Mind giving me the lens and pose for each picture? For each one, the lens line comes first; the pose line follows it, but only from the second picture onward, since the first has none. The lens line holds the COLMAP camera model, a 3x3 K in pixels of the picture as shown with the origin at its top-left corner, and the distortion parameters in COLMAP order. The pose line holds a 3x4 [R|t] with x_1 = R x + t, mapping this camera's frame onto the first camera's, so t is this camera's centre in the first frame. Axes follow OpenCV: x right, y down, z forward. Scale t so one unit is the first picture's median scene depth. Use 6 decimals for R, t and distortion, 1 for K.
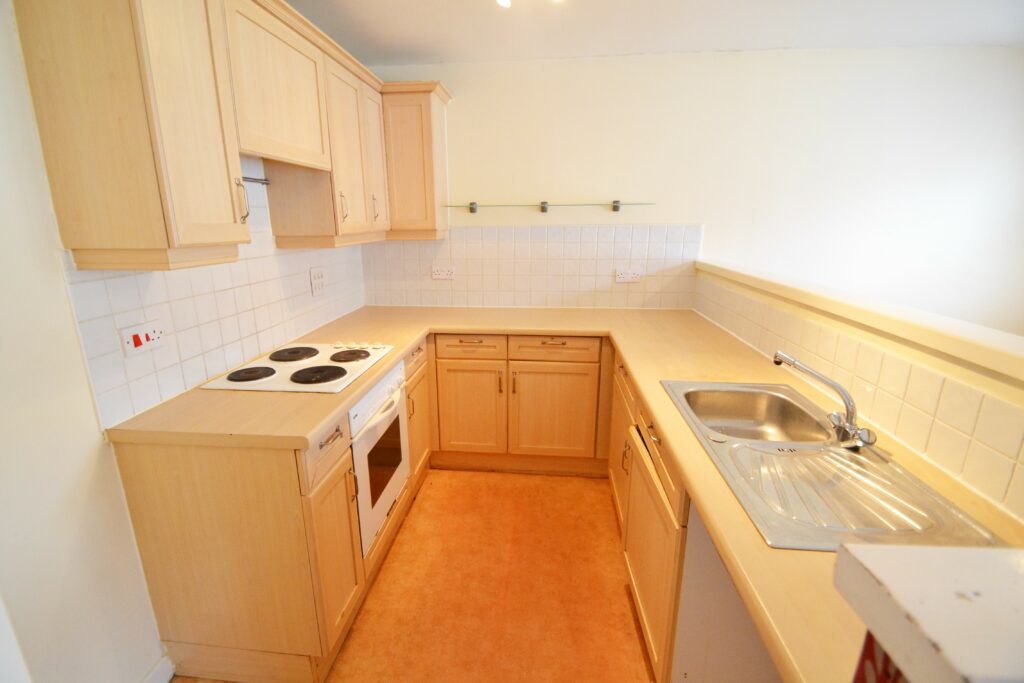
lens RADIAL K [[460.5, 0, 508.9], [0, 460.5, 342.2], [0, 0, 1]] dist [-0.004401, -0.007063]
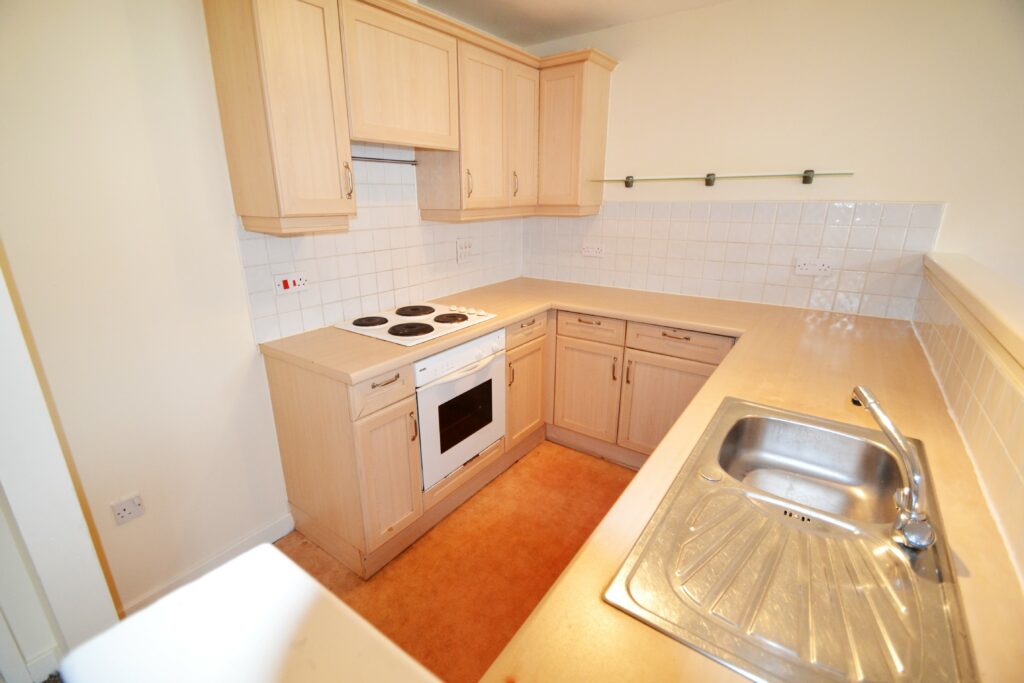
lens RADIAL K [[460.5, 0, 508.9], [0, 460.5, 345.4], [0, 0, 1]] dist [-0.004401, -0.007063]
pose [[0.858100, 0.158329, -0.488463, 0.294163], [-0.130181, 0.987276, 0.091318, -0.022649], [0.496706, -0.014772, 0.867793, 0.080564]]
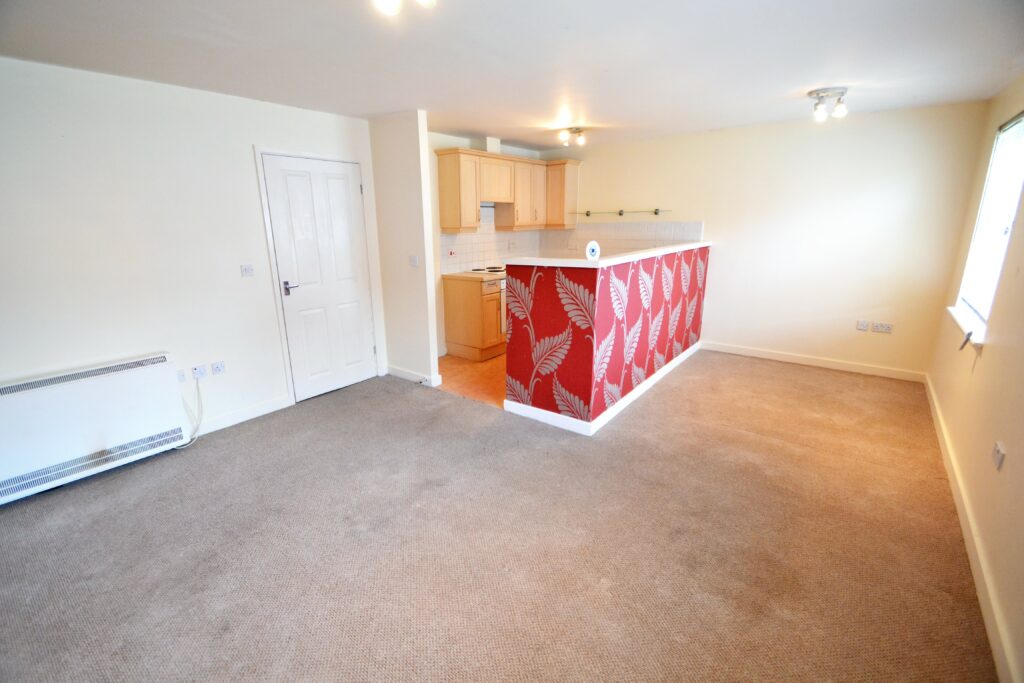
lens RADIAL K [[460.5, 0, 513.0], [0, 460.5, 341.9], [0, 0, 1]] dist [-0.004401, -0.007063]
pose [[0.846435, 0.130046, -0.516367, 1.017084], [-0.129146, 0.990903, 0.037858, 0.313241], [0.516593, 0.034642, 0.855530, -1.188788]]
